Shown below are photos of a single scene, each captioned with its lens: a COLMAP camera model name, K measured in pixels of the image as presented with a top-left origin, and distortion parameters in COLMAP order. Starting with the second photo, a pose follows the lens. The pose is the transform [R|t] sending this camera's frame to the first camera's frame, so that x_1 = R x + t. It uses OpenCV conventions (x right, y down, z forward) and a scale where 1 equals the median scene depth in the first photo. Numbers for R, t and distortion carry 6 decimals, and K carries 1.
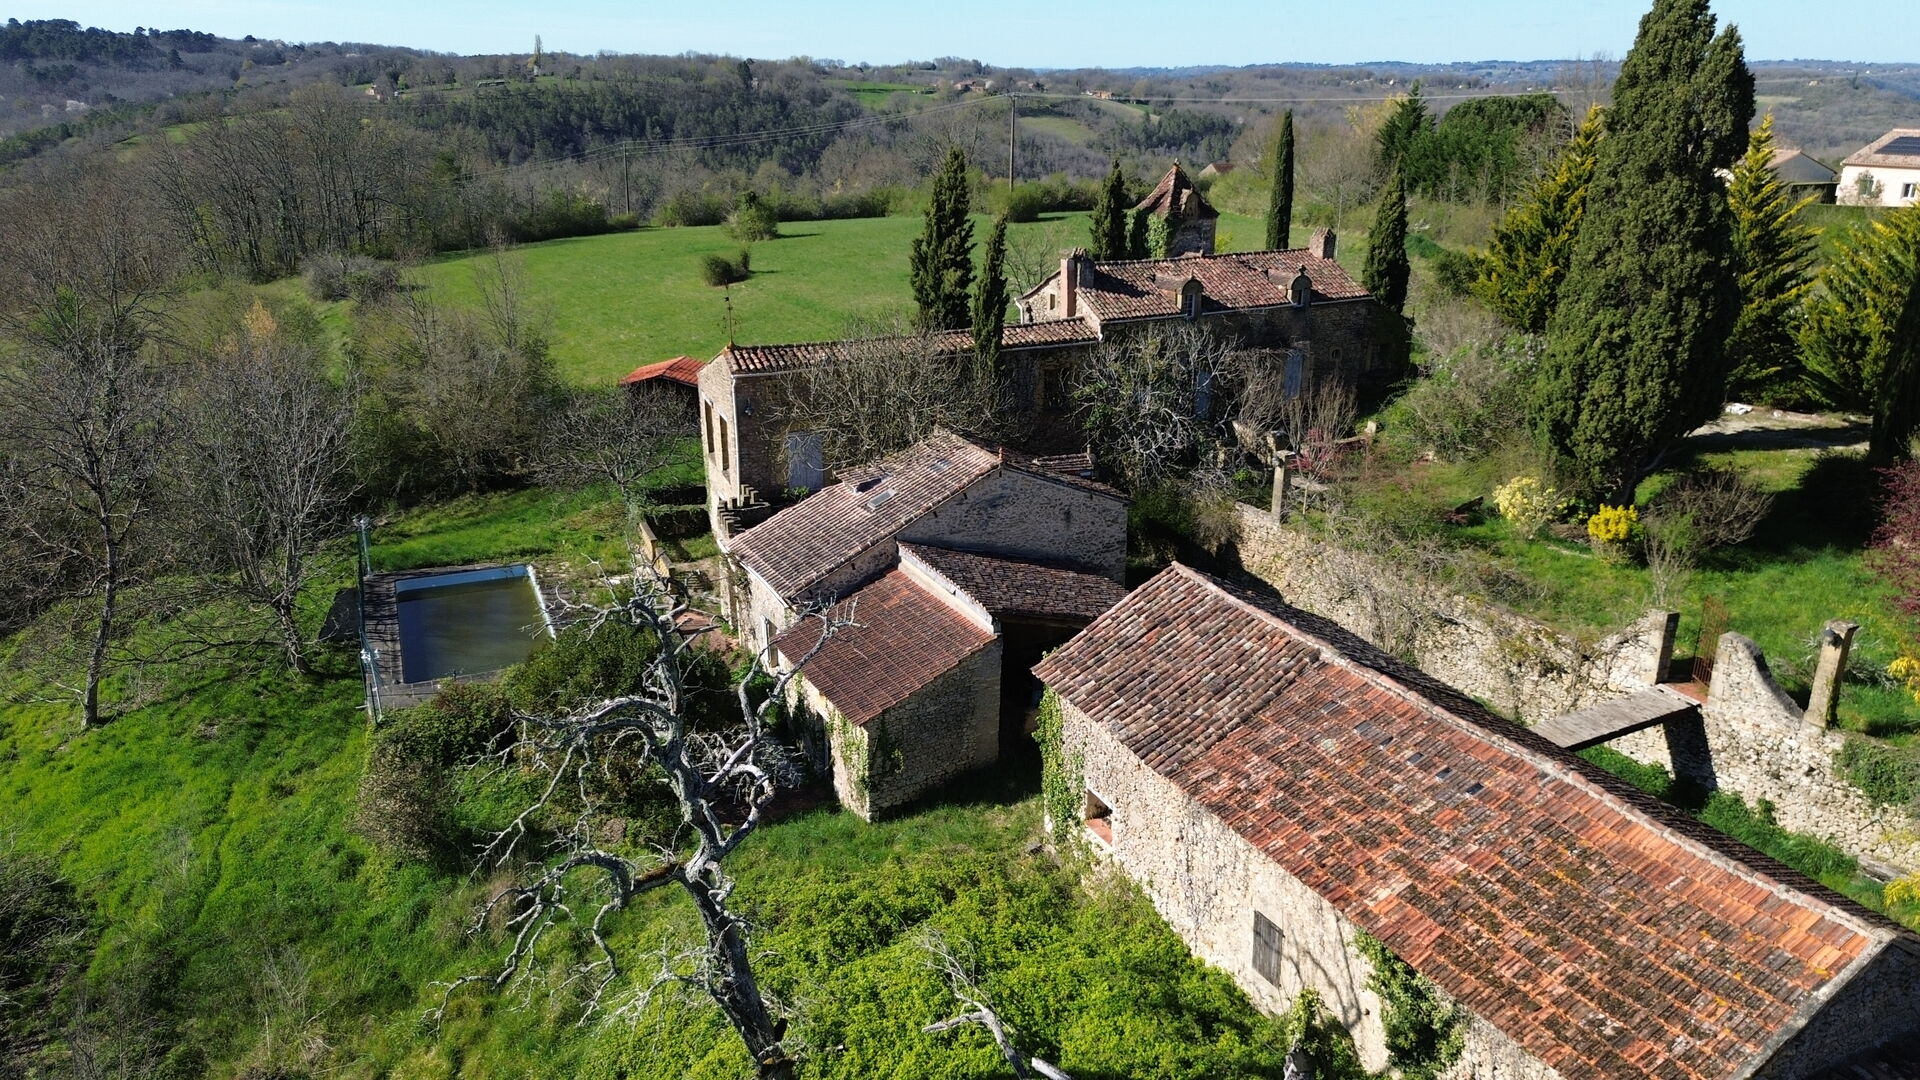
lens RADIAL K [[1356.7, 0, 965.1], [0, 1356.7, 533.7], [0, 0, 1]] dist [0.072559, -0.067196]
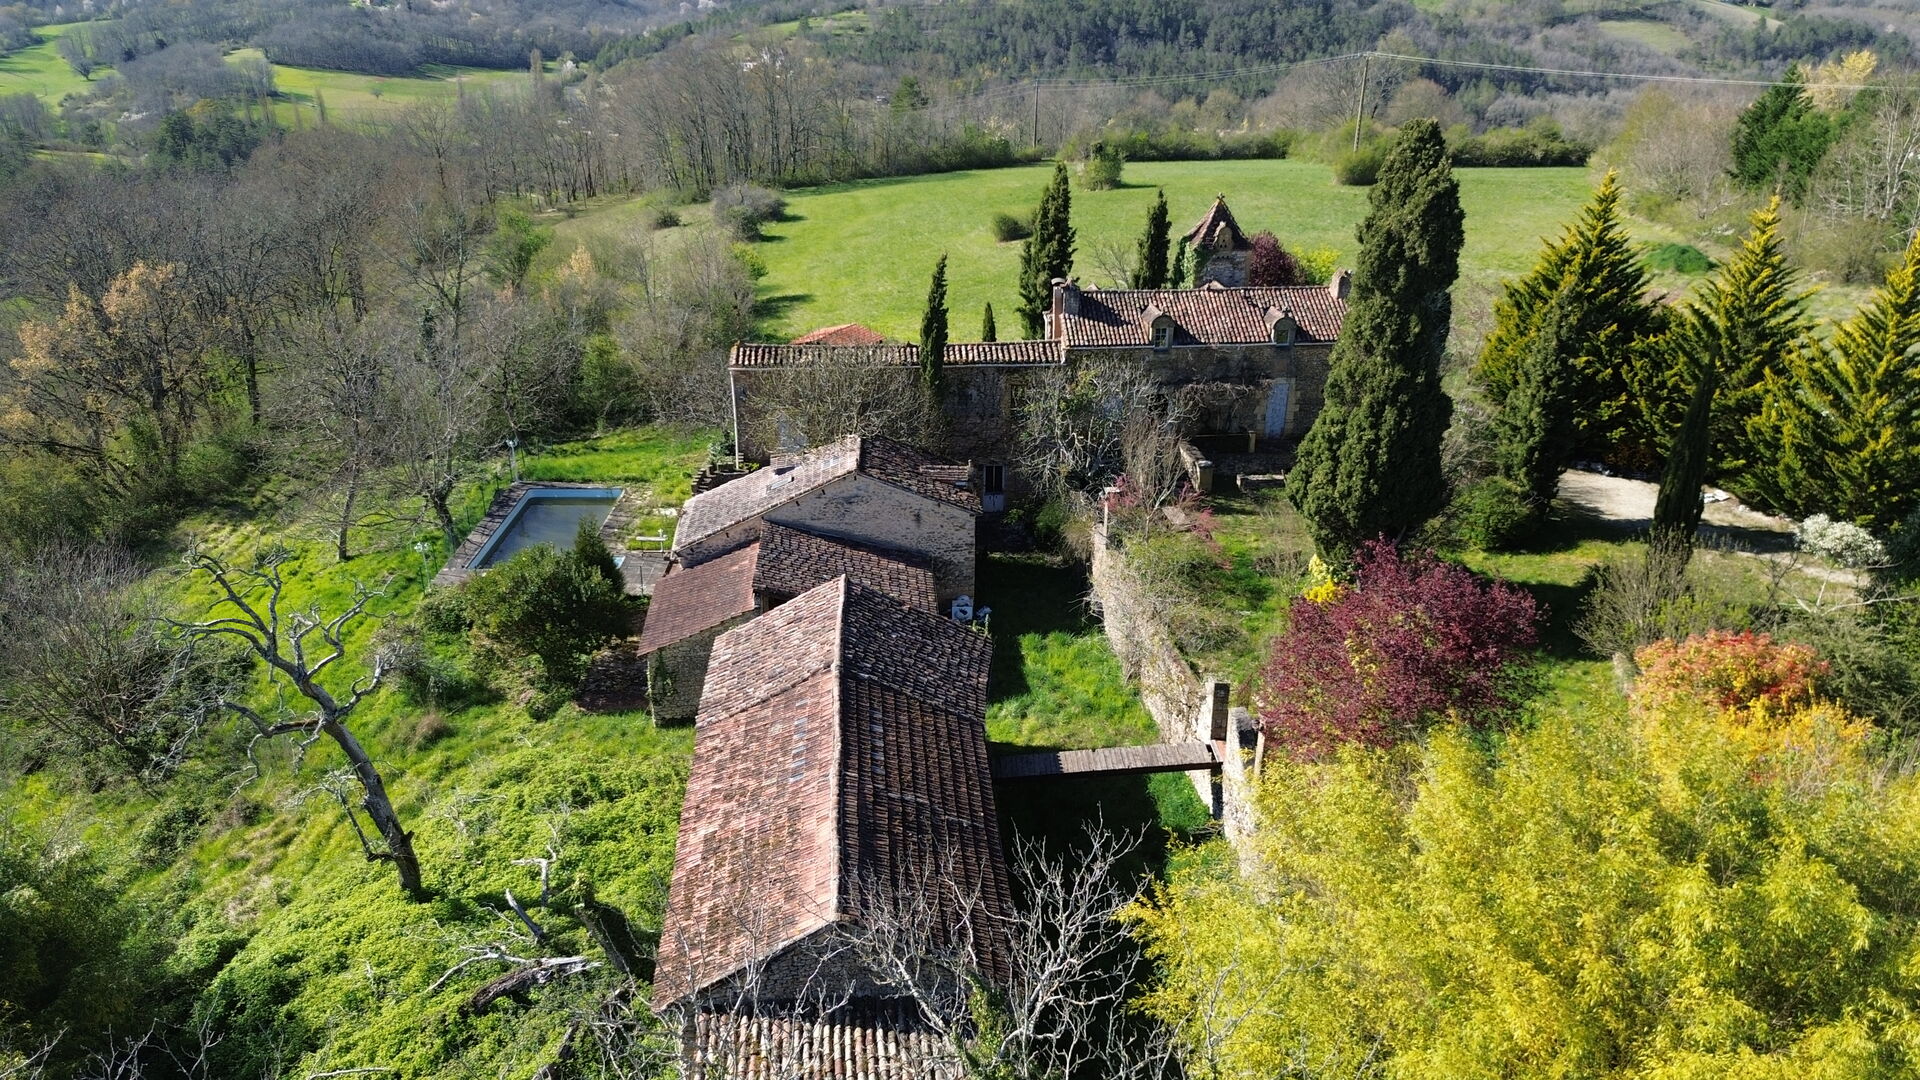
lens RADIAL K [[1356.7, 0, 965.1], [0, 1356.7, 533.7], [0, 0, 1]] dist [0.072559, -0.067196]
pose [[0.926352, 0.146731, -0.346904, 0.468114], [-0.122915, 0.988344, 0.089817, -0.098409], [0.356040, -0.040562, 0.933590, -0.110056]]
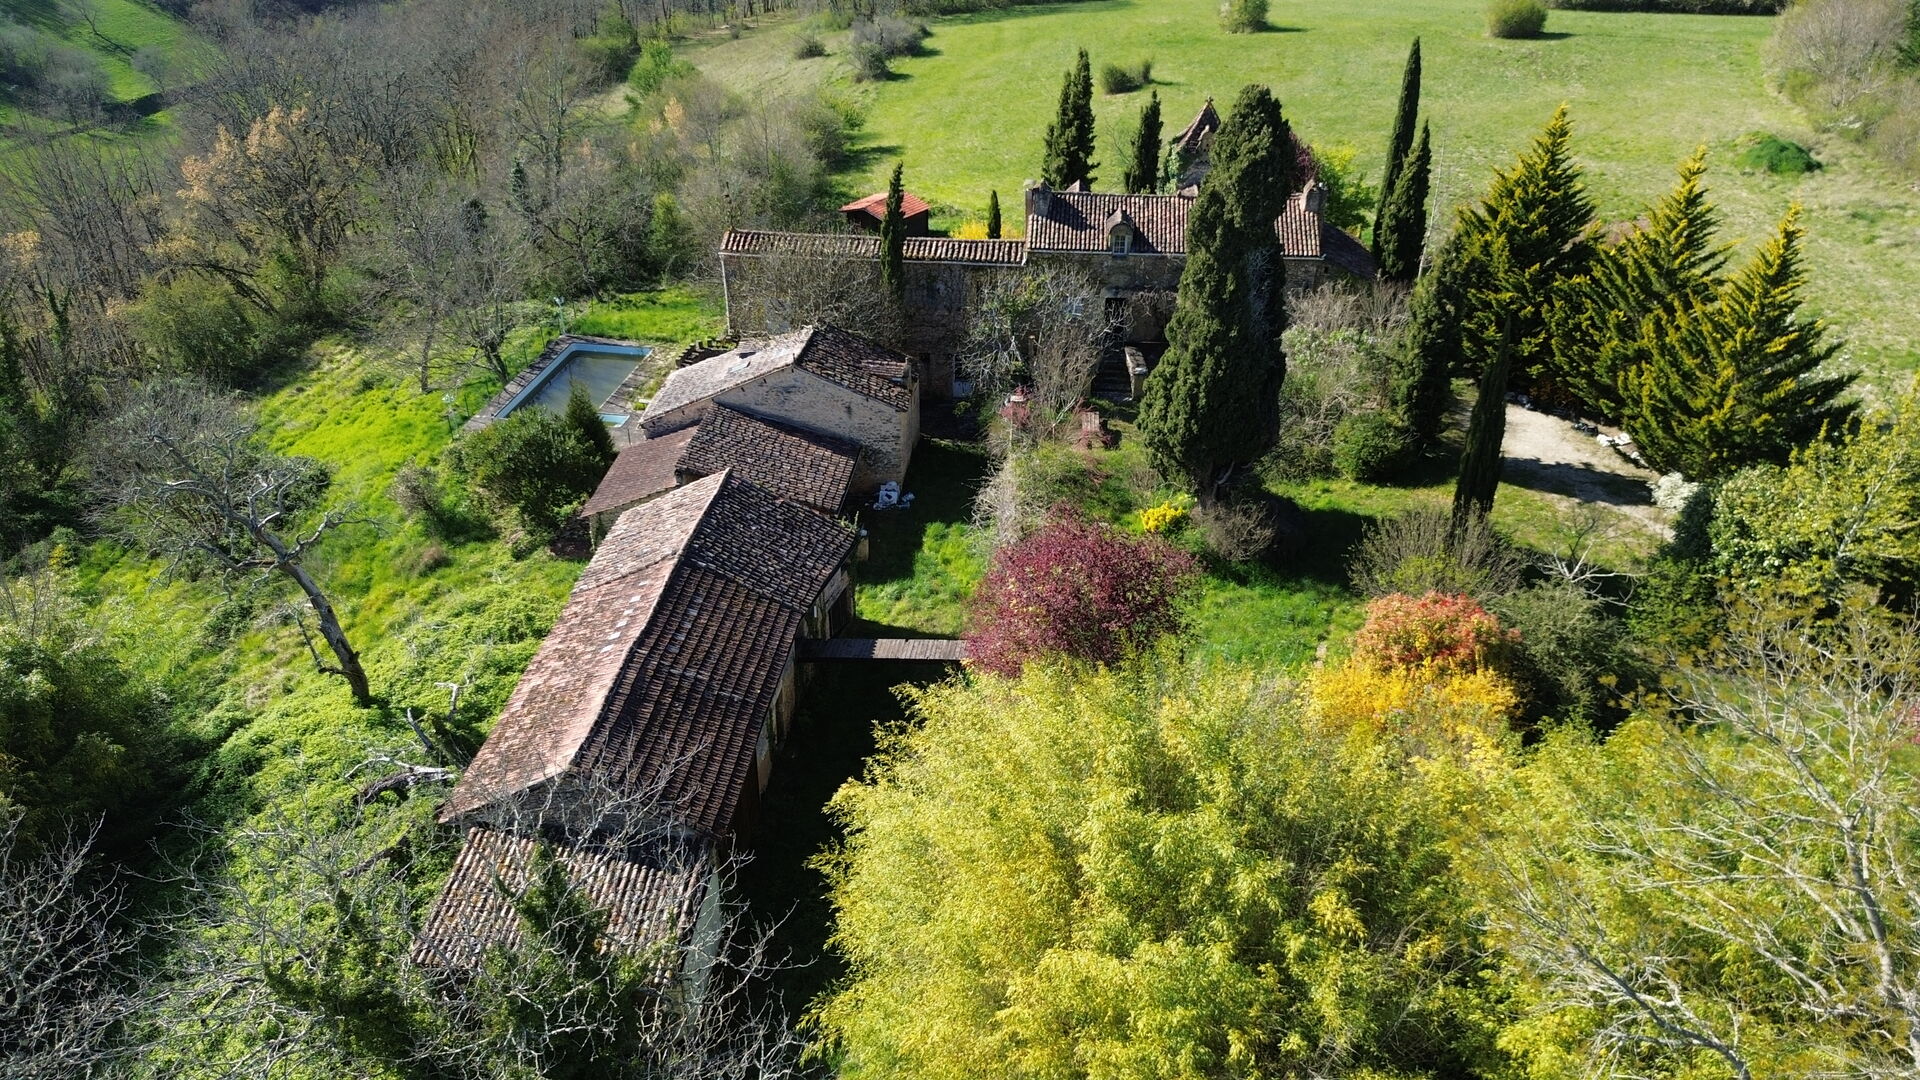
lens RADIAL K [[1356.7, 0, 965.1], [0, 1356.7, 533.7], [0, 0, 1]] dist [0.072559, -0.067196]
pose [[0.848770, 0.268826, -0.455326, 0.717005], [-0.170197, 0.954186, 0.246092, -0.215454], [0.500622, -0.131381, 0.855638, -0.108333]]
